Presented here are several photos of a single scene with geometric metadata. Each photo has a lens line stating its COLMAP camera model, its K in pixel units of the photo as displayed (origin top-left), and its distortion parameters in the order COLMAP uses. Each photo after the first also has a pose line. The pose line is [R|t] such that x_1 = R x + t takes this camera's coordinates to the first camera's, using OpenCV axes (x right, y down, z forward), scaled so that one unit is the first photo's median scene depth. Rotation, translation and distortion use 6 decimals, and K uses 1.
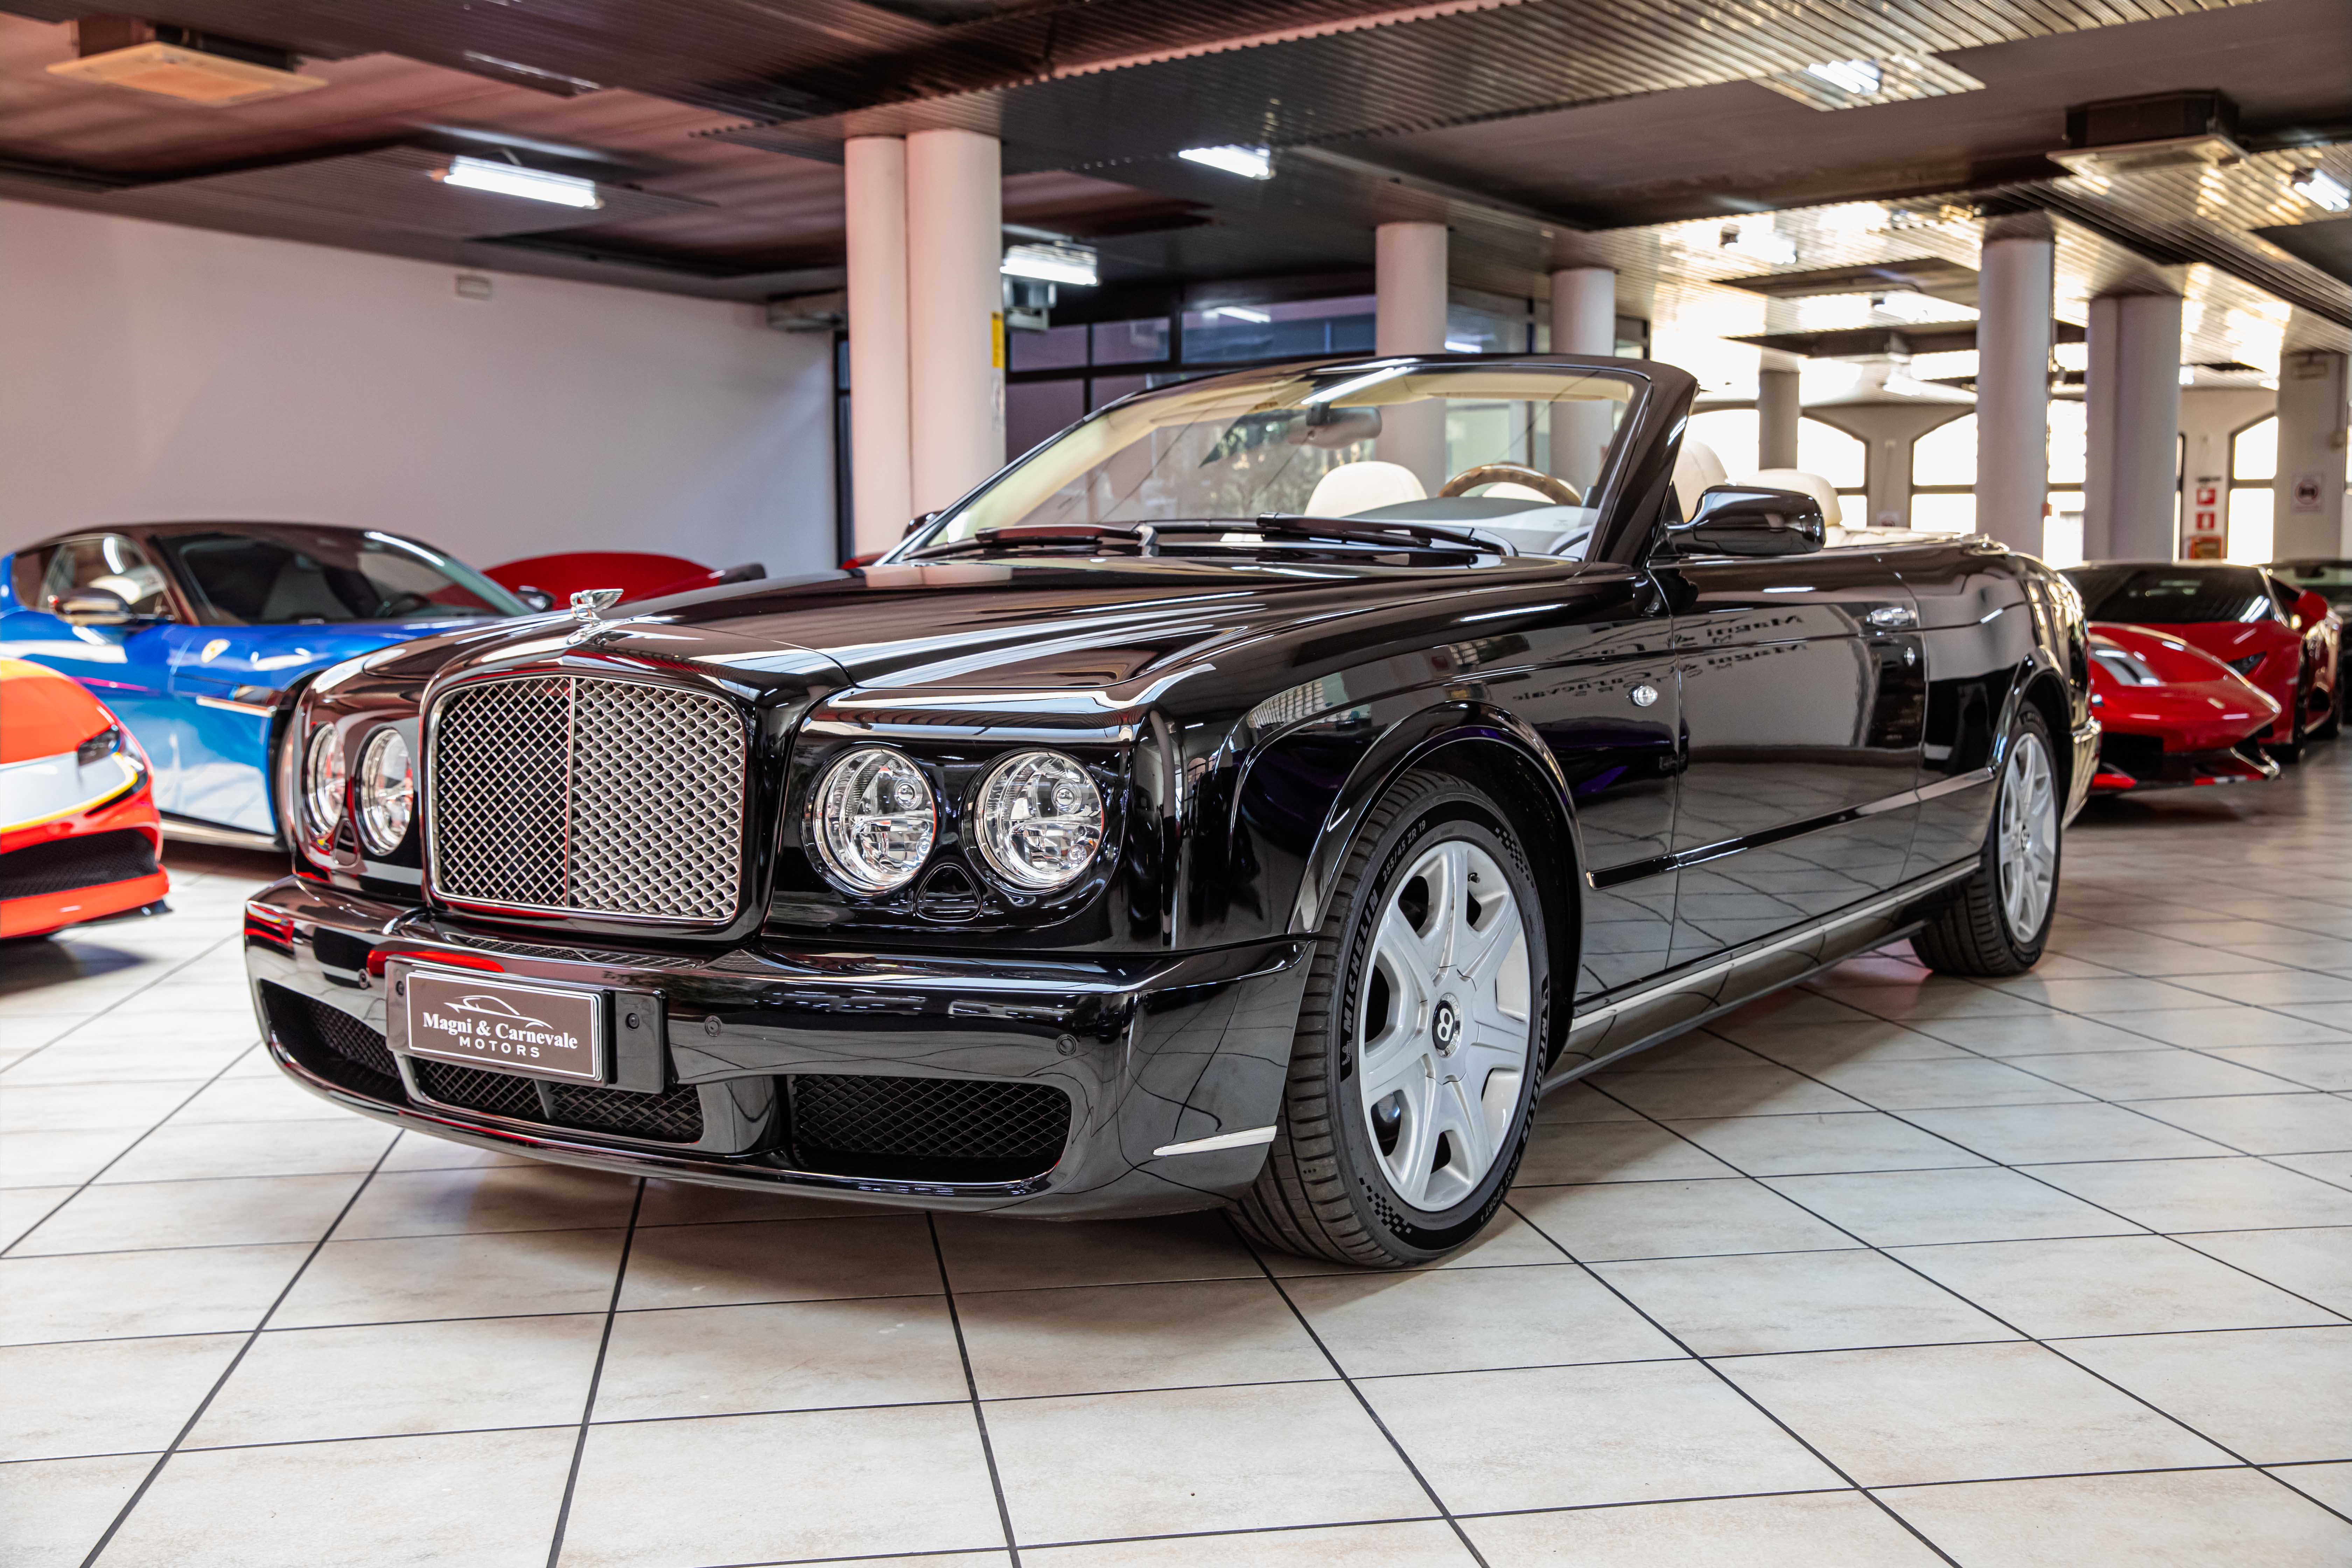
lens RADIAL K [[2401.1, 0, 1176.0], [0, 2401.1, 784.0], [0, 0, 1]] dist [-0.004424, 0.104555]
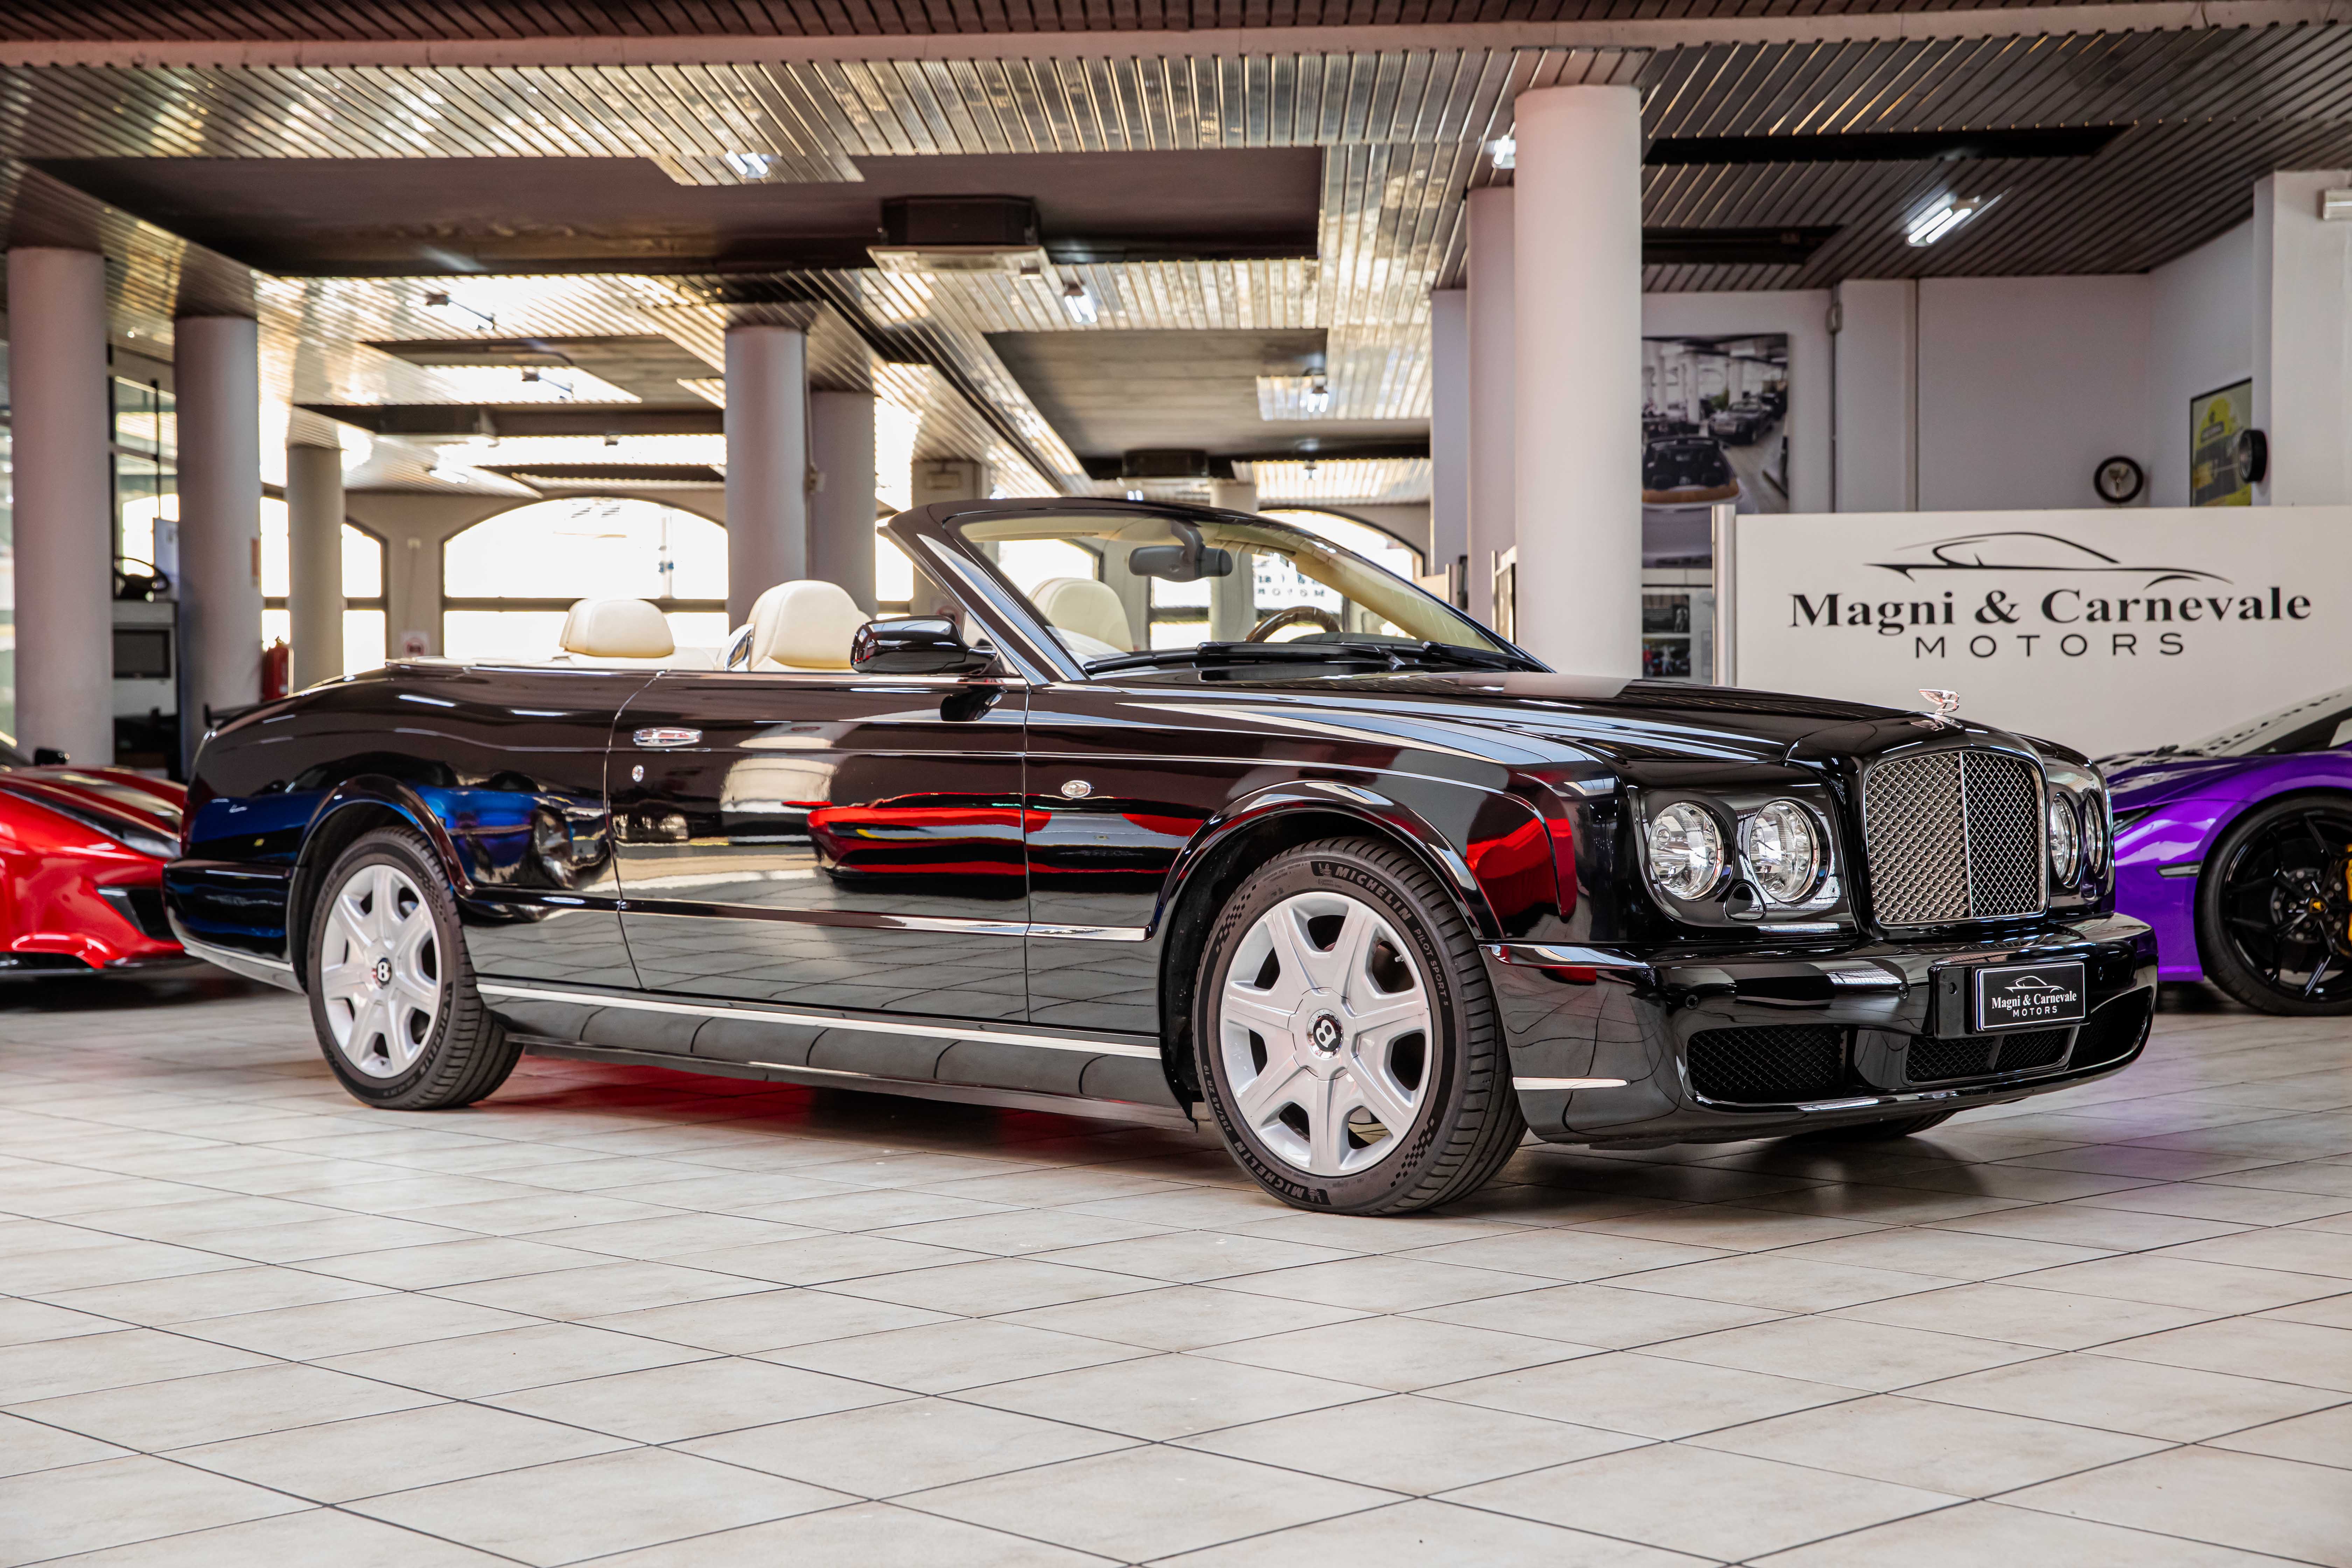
lens RADIAL K [[3457.2, 0, 1176.0], [0, 3457.2, 784.0], [0, 0, 1]] dist [0.109985, 0.087982]
pose [[0.833250, -0.010173, 0.552803, -0.269207], [0.047658, 0.997431, -0.053480, 0.016041], [-0.550839, 0.070908, 0.831594, -0.139726]]
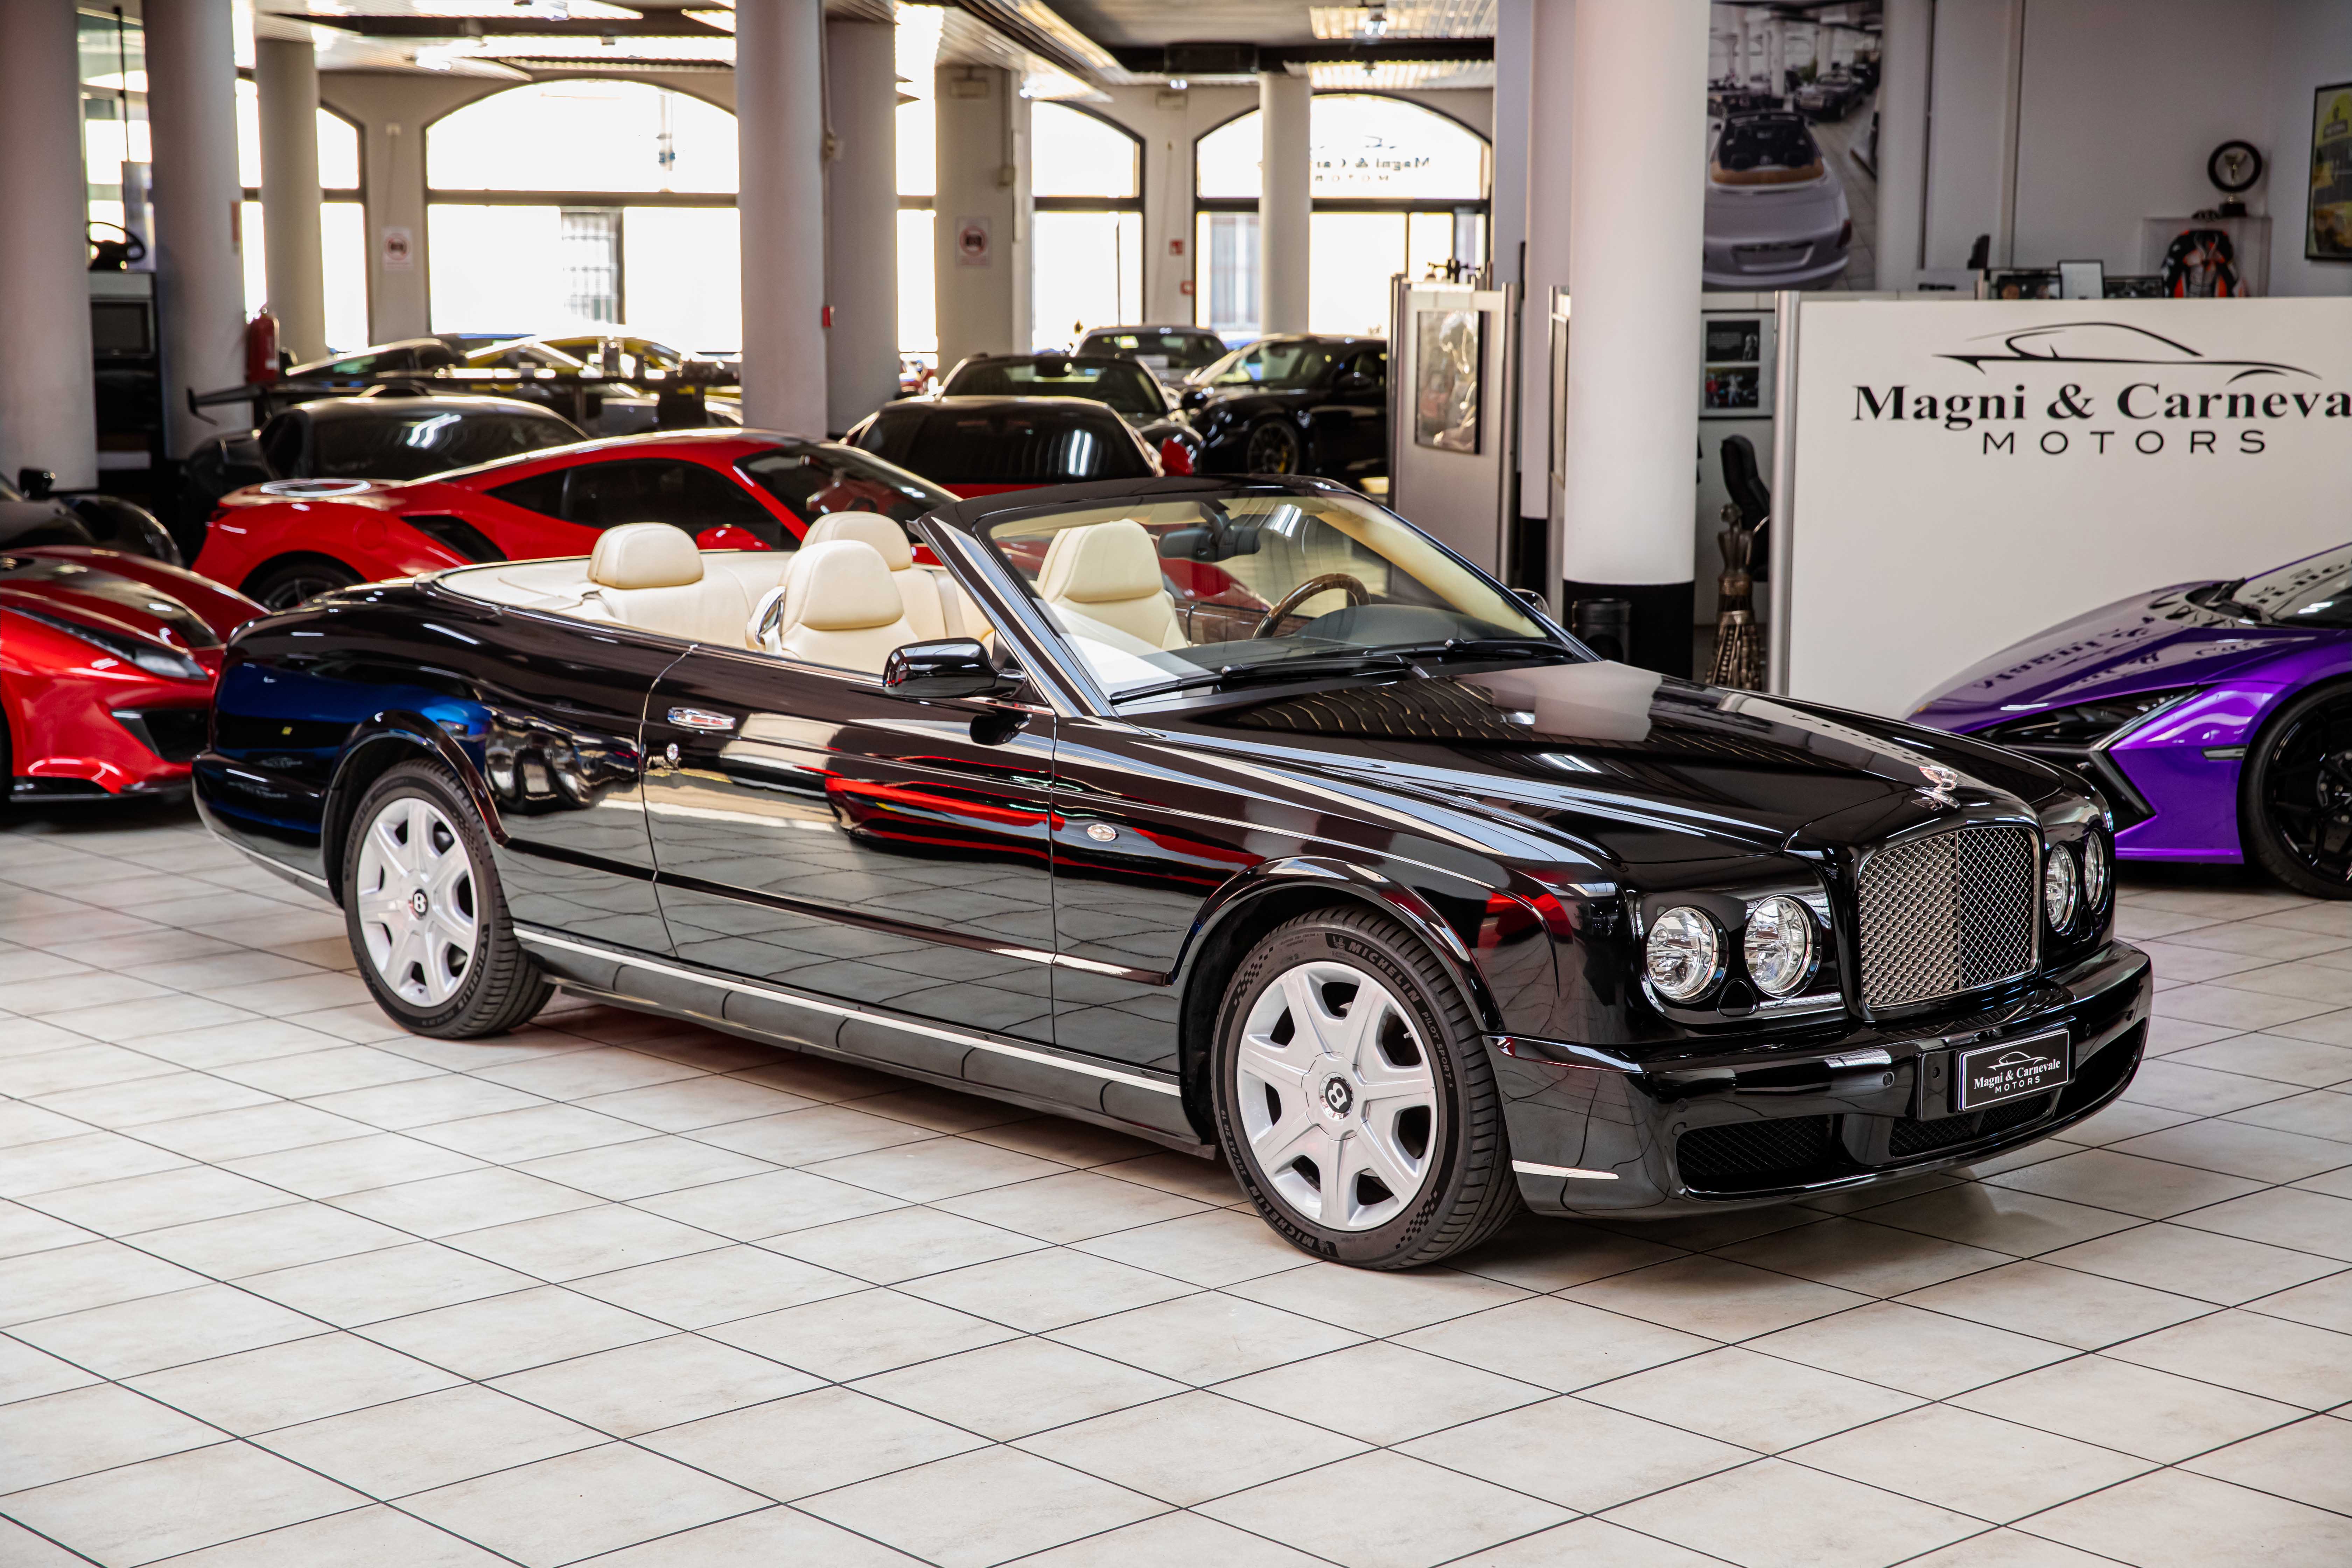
lens RADIAL K [[3782.7, 0, 1176.0], [0, 3782.7, 784.0], [0, 0, 1]] dist [0.160369, 0.119829]
pose [[0.840242, -0.071247, 0.537510, -0.297923], [0.036527, 0.996515, 0.074988, -0.057783], [-0.540980, -0.043374, 0.839916, -0.194737]]
